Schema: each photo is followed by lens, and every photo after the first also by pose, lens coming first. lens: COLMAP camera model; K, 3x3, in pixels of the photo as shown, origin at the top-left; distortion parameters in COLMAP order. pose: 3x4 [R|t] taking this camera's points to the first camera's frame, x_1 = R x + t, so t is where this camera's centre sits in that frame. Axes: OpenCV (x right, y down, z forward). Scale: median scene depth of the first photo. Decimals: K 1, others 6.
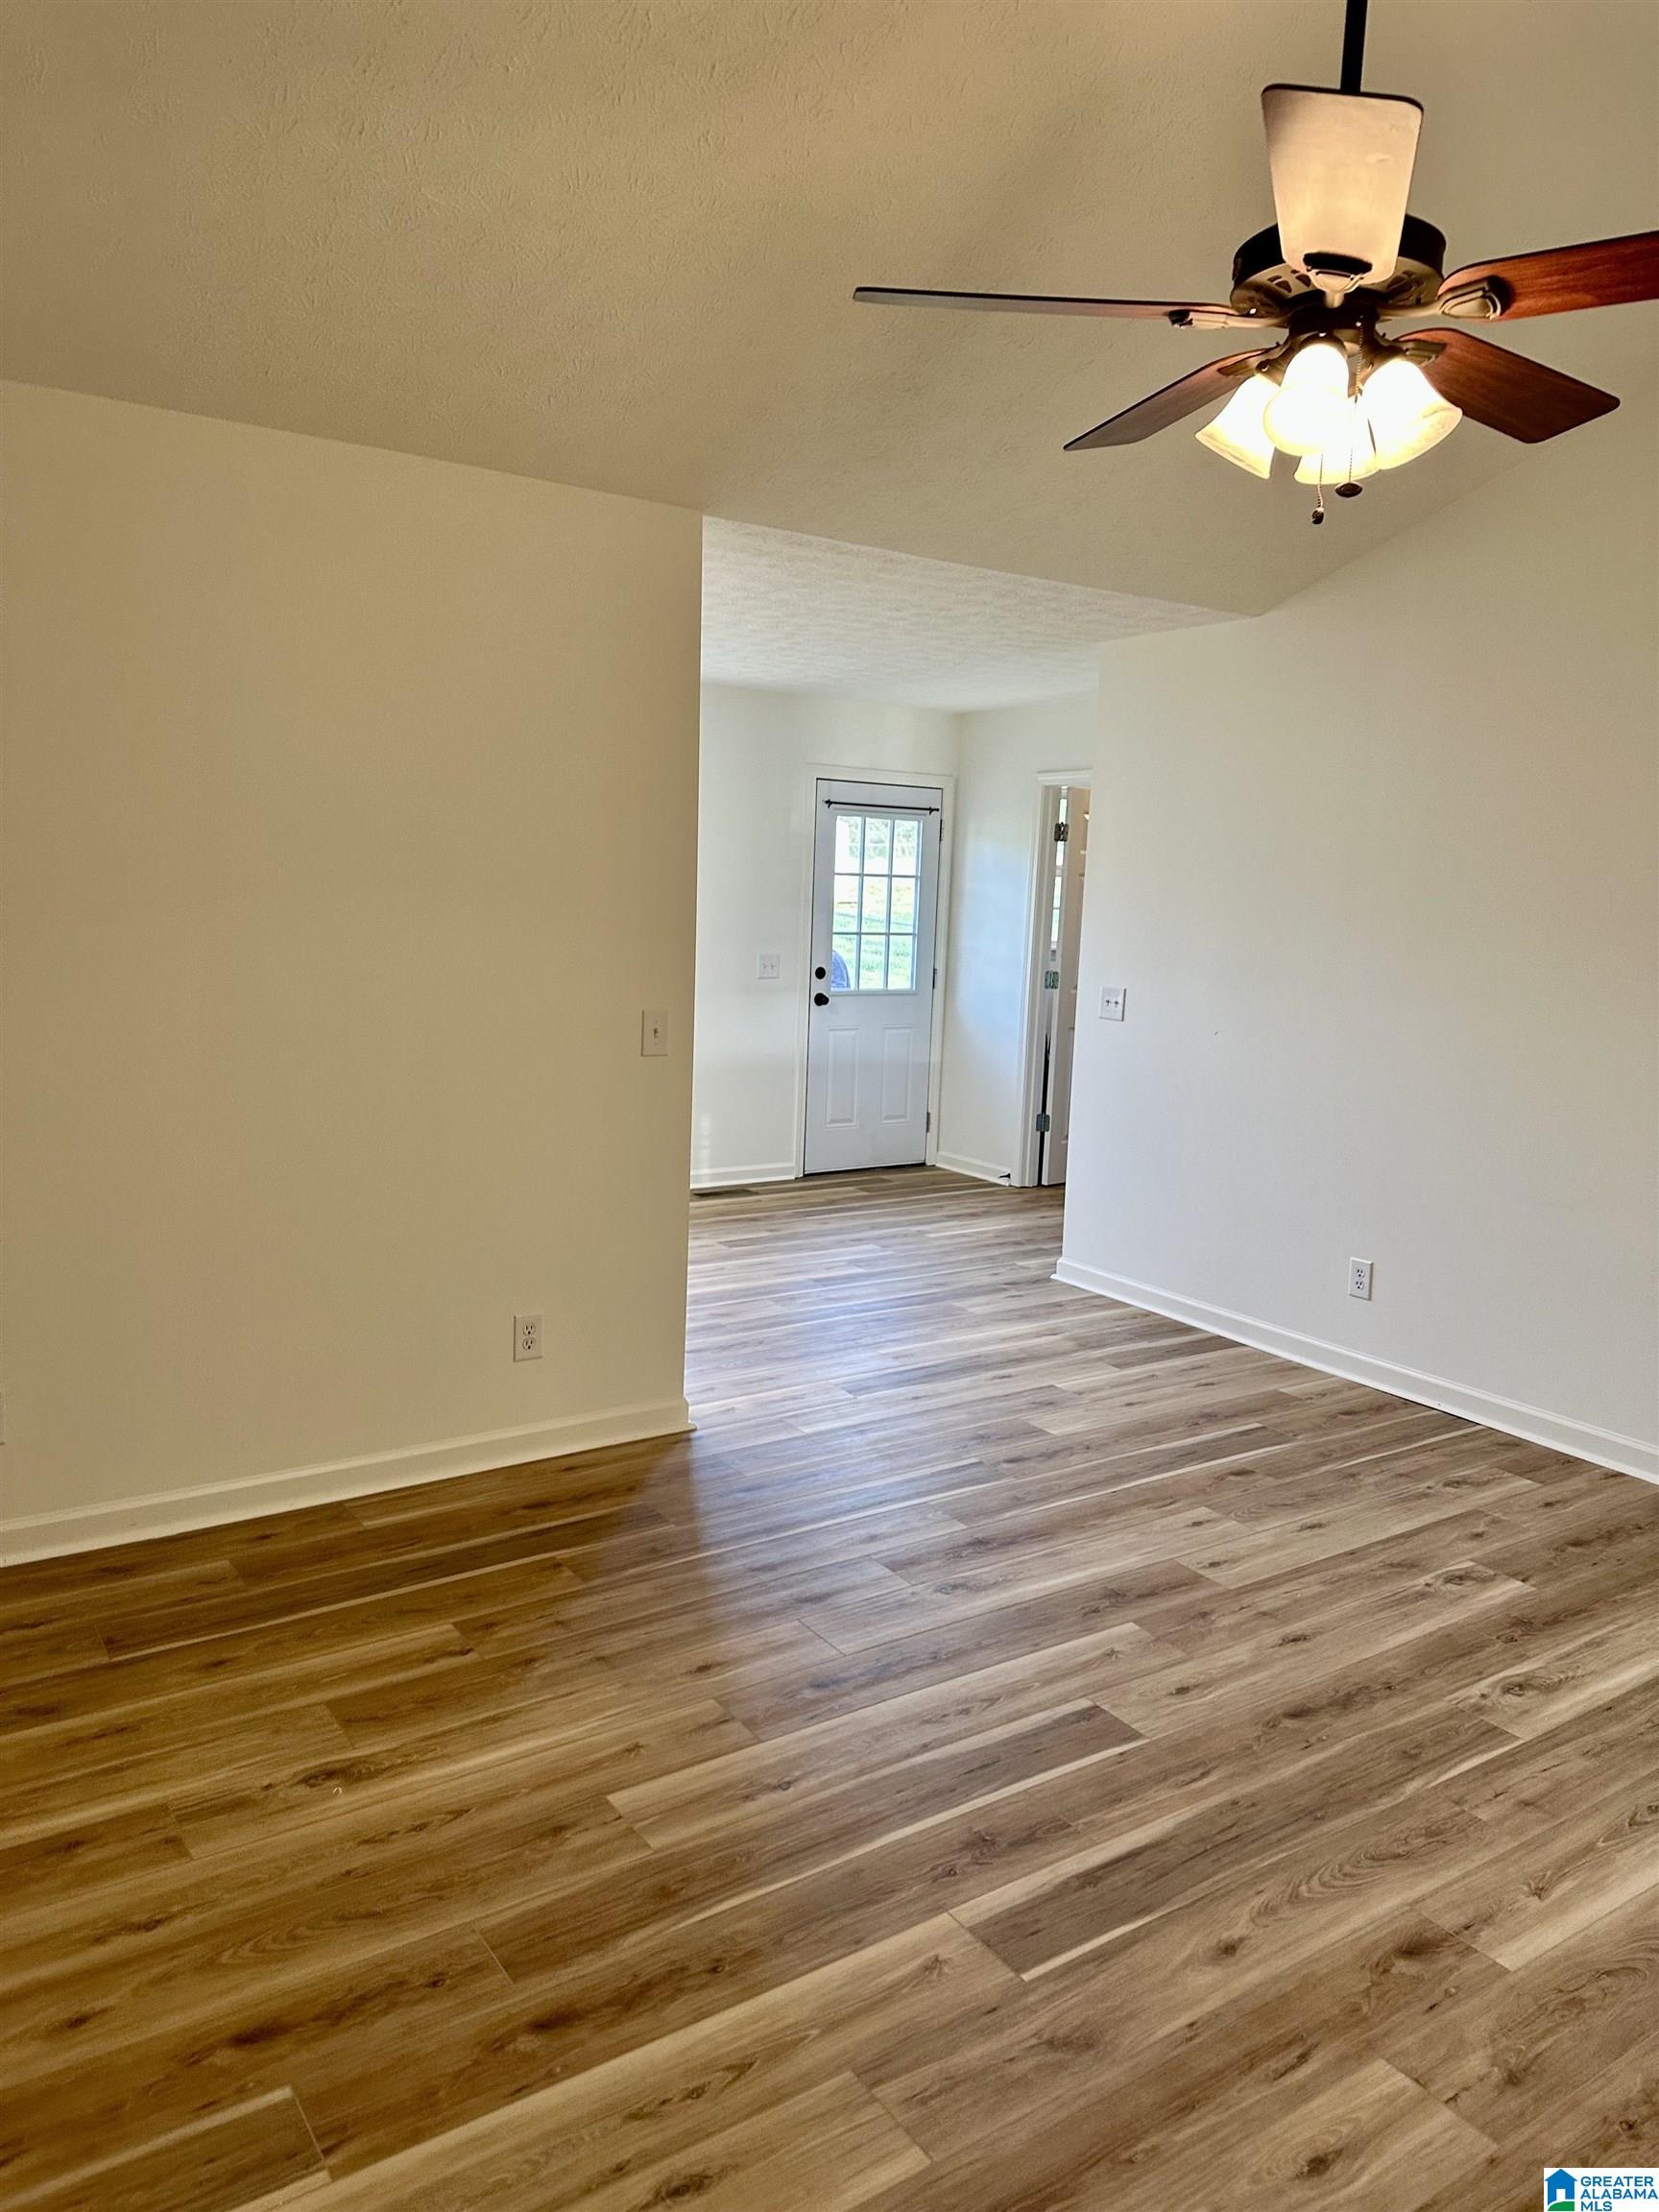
lens RADIAL K [[1554.8, 0, 828.9], [0, 1554.8, 1121.7], [0, 0, 1]] dist [0.017829, -0.022092]
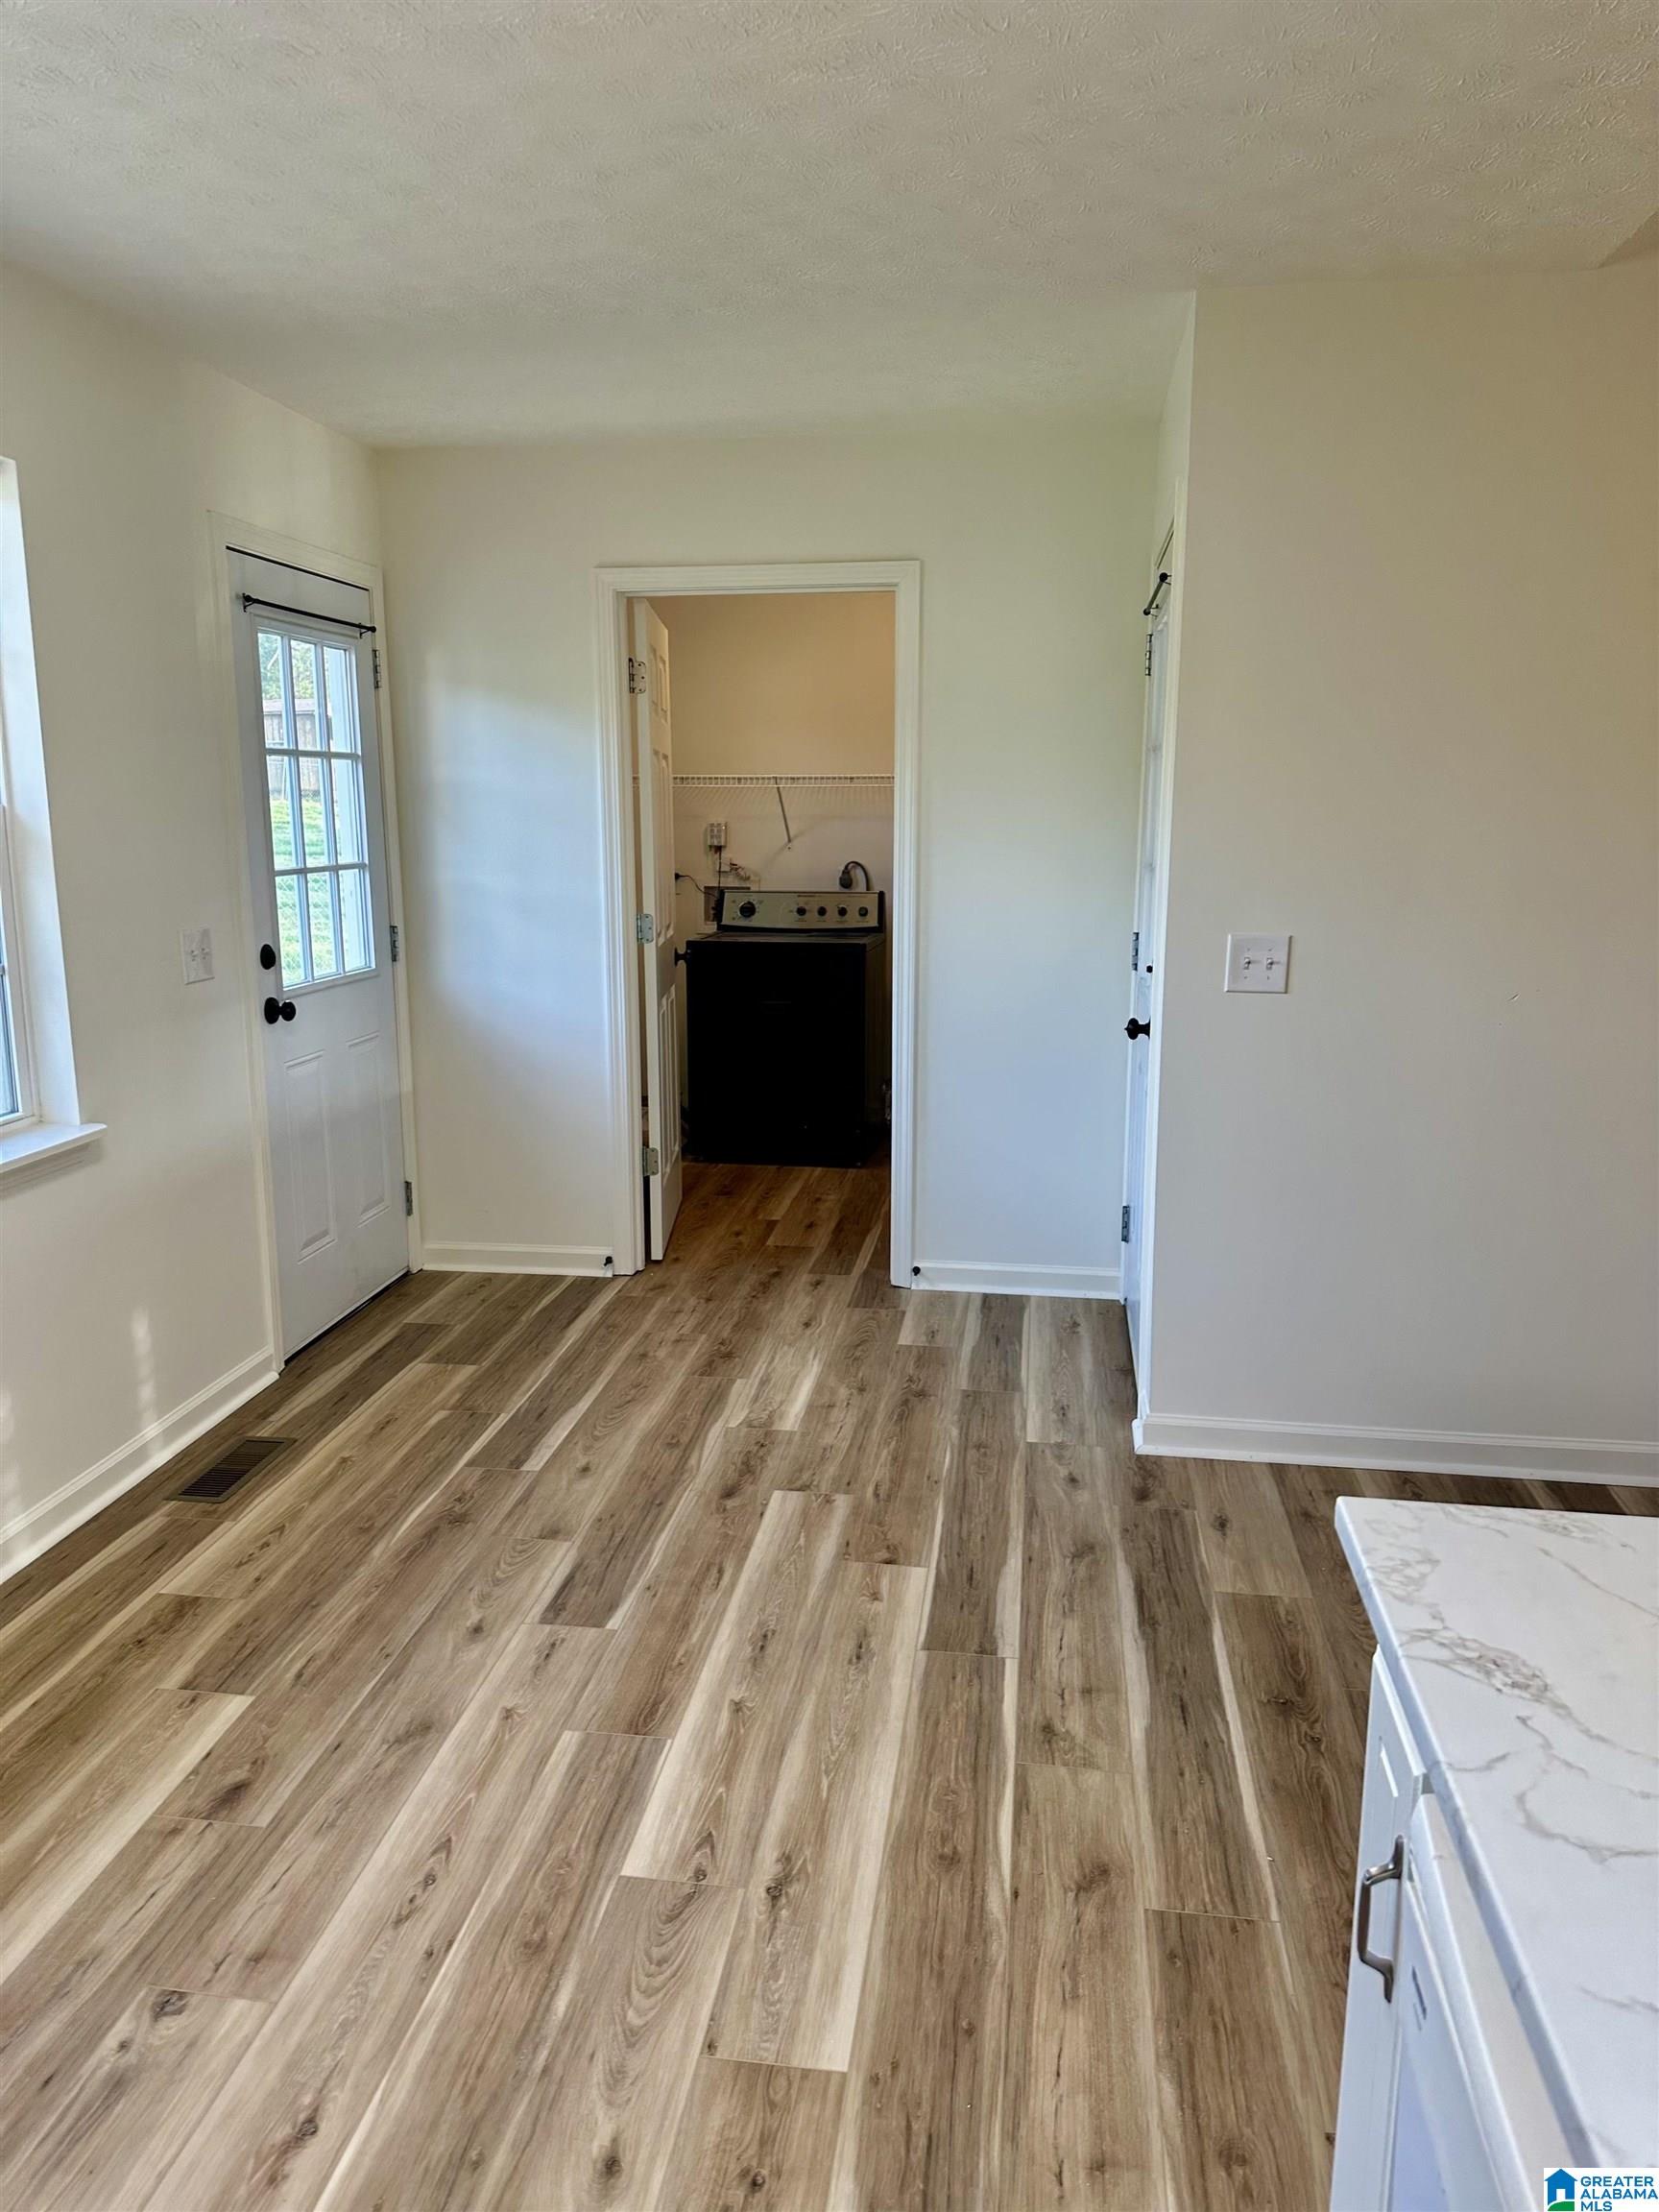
lens RADIAL K [[1554.8, 0, 828.9], [0, 1554.8, 1121.7], [0, 0, 1]] dist [0.017829, -0.022092]
pose [[0.675388, -0.183678, 0.714222, -0.678549], [0.136484, 0.982888, 0.123708, -0.224724], [-0.724723, 0.013929, 0.688900, 1.476640]]
